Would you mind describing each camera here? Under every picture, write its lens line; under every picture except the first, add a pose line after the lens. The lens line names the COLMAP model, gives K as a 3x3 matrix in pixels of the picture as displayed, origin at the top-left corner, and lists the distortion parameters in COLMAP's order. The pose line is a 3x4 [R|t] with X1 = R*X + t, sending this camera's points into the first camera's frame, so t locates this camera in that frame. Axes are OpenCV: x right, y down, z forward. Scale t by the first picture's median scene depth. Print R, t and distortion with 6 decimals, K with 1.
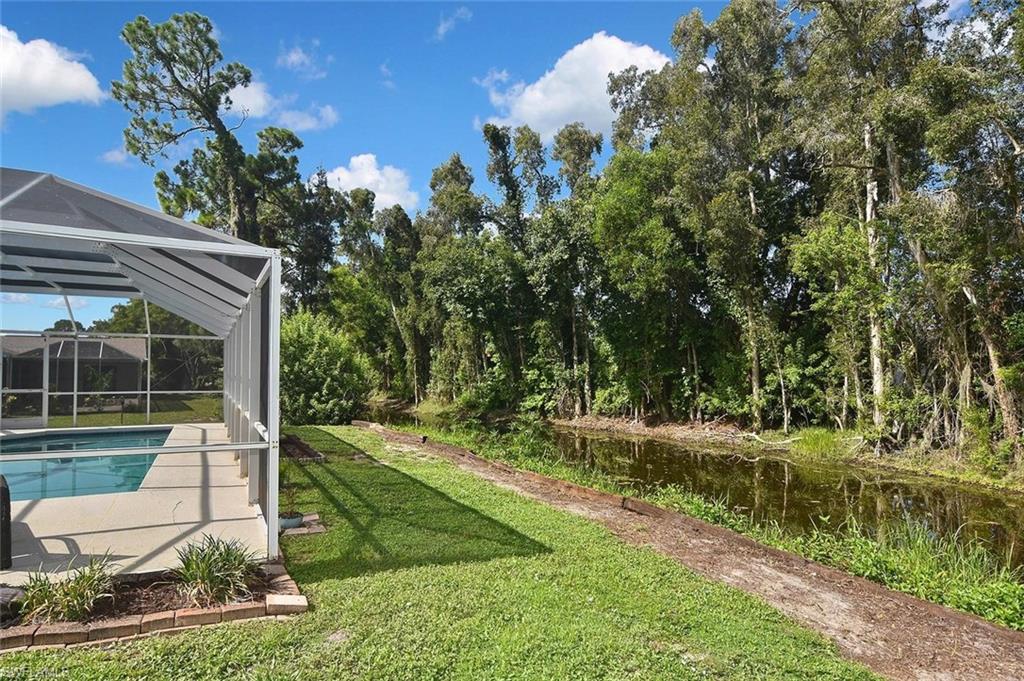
lens RADIAL K [[557.2, 0, 504.4], [0, 557.2, 355.5], [0, 0, 1]] dist [-0.012912, -0.004935]
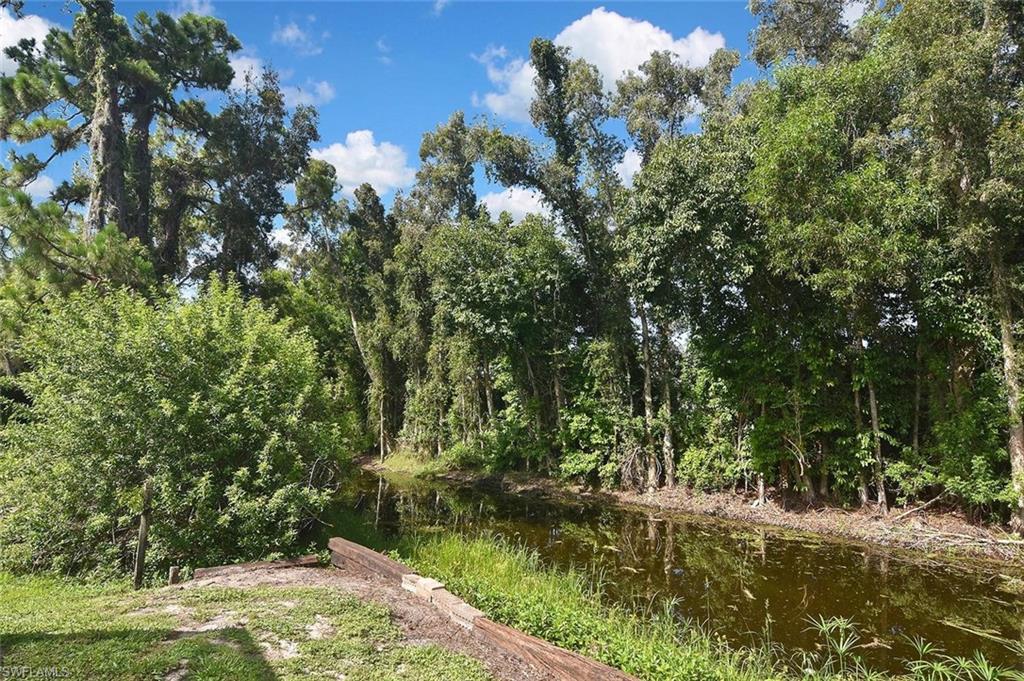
lens RADIAL K [[557.2, 0, 504.6], [0, 557.2, 352.7], [0, 0, 1]] dist [-0.012912, -0.004935]
pose [[0.991827, 0.037755, 0.121879, -0.125380], [-0.028572, 0.996680, -0.076235, 0.004855], [-0.124353, 0.072130, 0.989613, 0.354691]]
